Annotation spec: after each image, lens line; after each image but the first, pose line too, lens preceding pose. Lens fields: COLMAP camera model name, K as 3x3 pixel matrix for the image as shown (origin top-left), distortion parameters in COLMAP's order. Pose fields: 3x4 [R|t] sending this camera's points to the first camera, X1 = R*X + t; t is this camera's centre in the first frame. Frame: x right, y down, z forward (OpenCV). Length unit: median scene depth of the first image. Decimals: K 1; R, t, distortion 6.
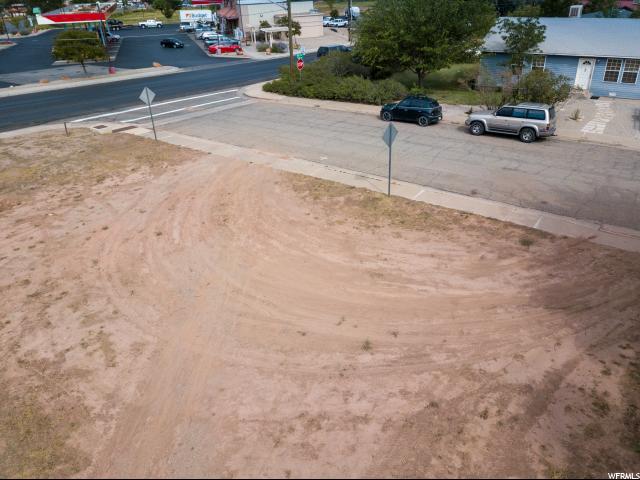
lens RADIAL K [[488.5, 0, 318.4], [0, 488.5, 240.5], [0, 0, 1]] dist [0.028734, -0.027793]
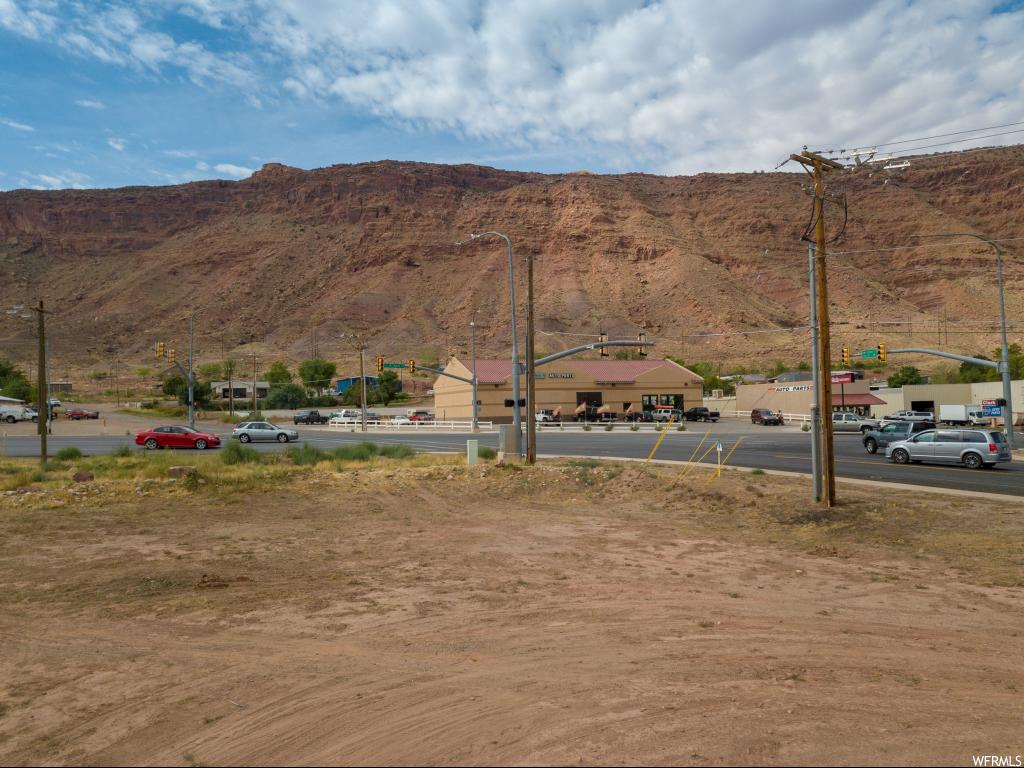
lens RADIAL K [[781.5, 0, 509.4], [0, 781.5, 384.8], [0, 0, 1]] dist [0.028734, -0.027793]
pose [[-0.235936, 0.011319, -0.971703, 0.372422], [-0.432072, 0.894435, 0.115329, -0.186027], [0.870430, 0.447056, -0.206138, 0.723920]]
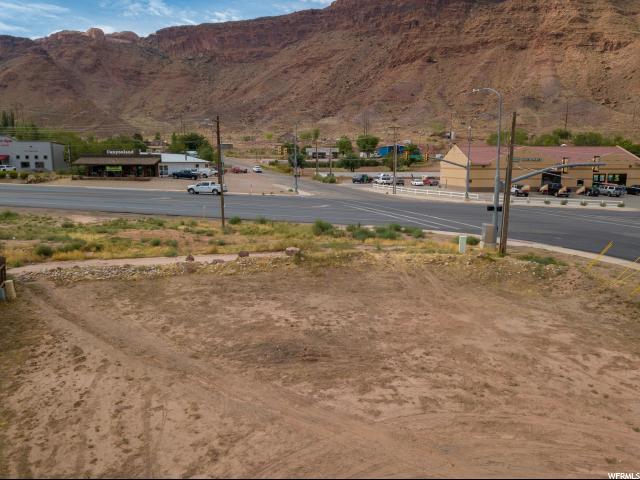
lens RADIAL K [[488.5, 0, 318.4], [0, 488.5, 240.5], [0, 0, 1]] dist [0.028734, -0.027793]
pose [[-0.544570, 0.172589, -0.820766, 0.374772], [-0.381645, 0.820425, 0.425735, -0.351529], [0.746854, 0.545083, -0.380911, 0.632899]]
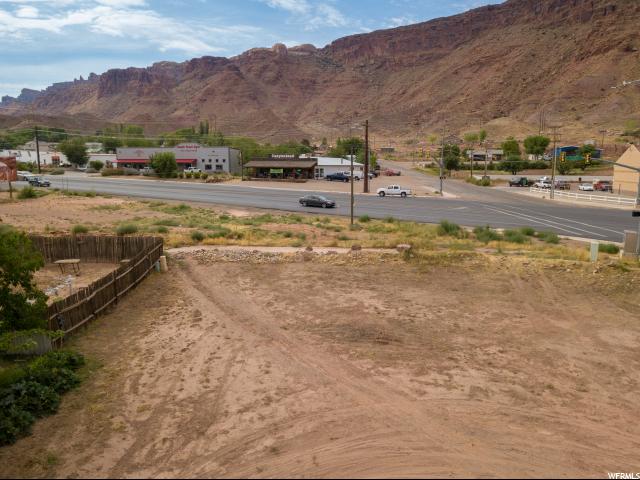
lens RADIAL K [[488.5, 0, 318.4], [0, 488.5, 240.5], [0, 0, 1]] dist [0.028734, -0.027793]
pose [[-0.786981, 0.132097, -0.602670, 0.342395], [-0.267959, 0.806697, 0.526724, -0.423027], [0.555751, 0.576013, -0.599458, 0.790427]]
